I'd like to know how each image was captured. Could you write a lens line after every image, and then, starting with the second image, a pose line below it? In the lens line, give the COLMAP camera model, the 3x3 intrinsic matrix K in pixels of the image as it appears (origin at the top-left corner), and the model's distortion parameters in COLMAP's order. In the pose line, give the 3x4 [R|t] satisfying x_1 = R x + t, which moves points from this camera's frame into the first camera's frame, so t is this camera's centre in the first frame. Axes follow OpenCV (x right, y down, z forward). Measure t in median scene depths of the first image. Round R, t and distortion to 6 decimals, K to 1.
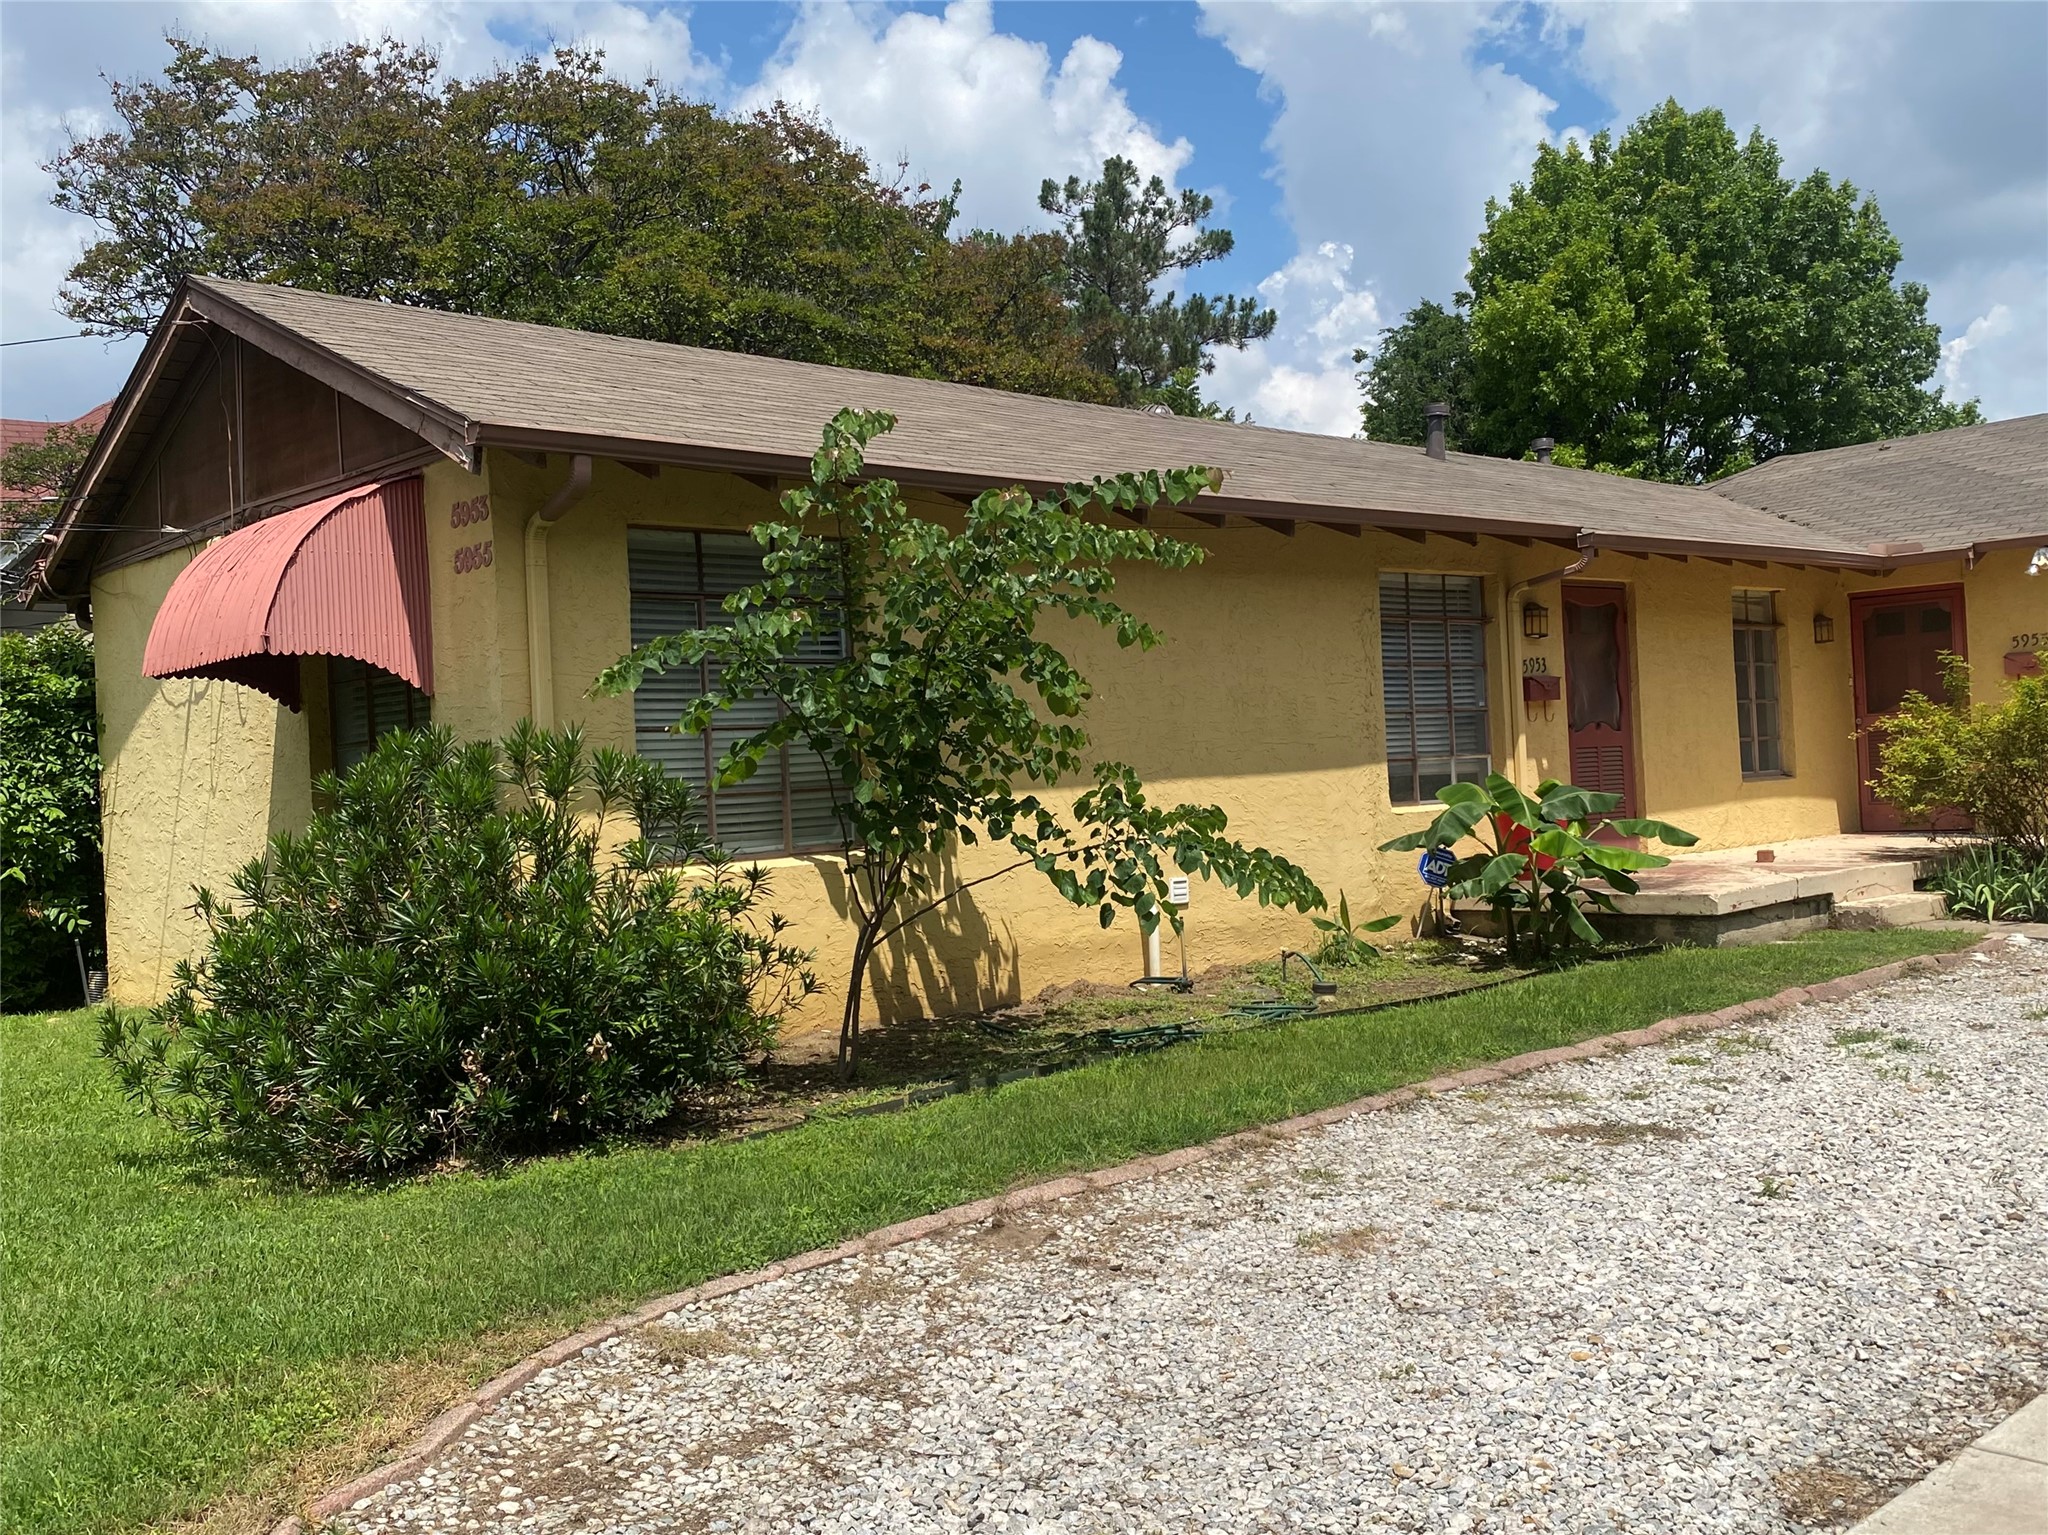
lens RADIAL K [[2020.9, 0, 1024.0], [0, 2020.9, 767.5], [0, 0, 1]] dist [0.111868, -0.317014]
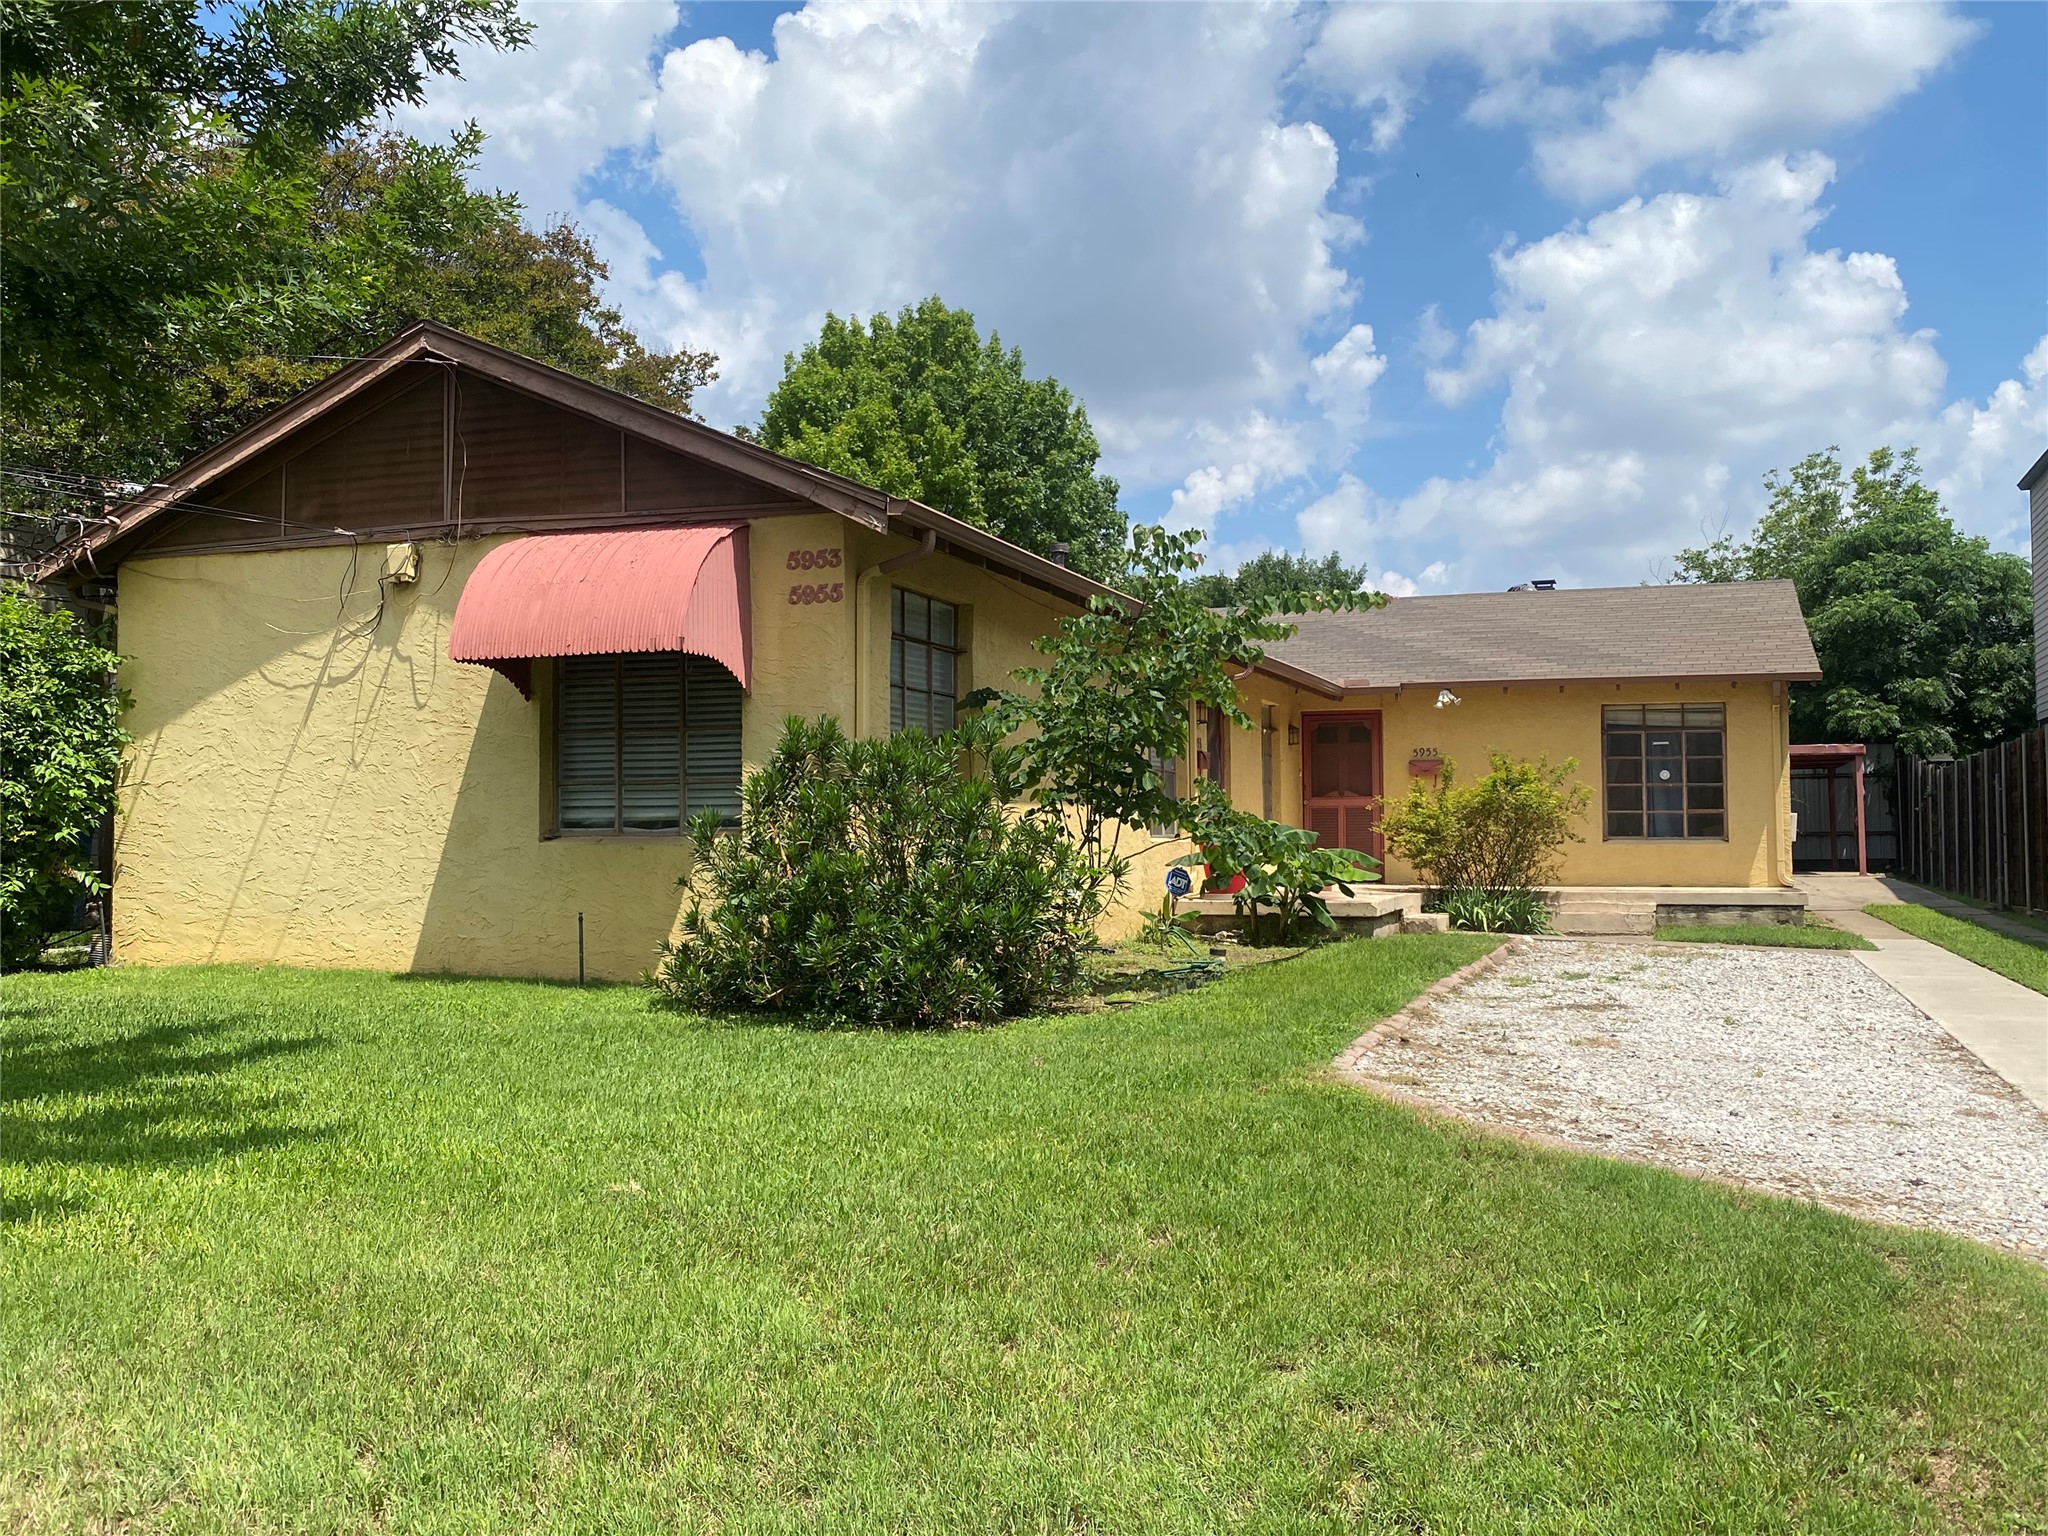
lens RADIAL K [[2020.9, 0, 1024.0], [0, 2020.9, 768.0], [0, 0, 1]] dist [0.111868, -0.317014]
pose [[0.867543, 0.065558, 0.493023, -0.220434], [-0.039262, 0.997208, -0.063514, 0.024406], [-0.495811, 0.035744, 0.867695, -0.056353]]
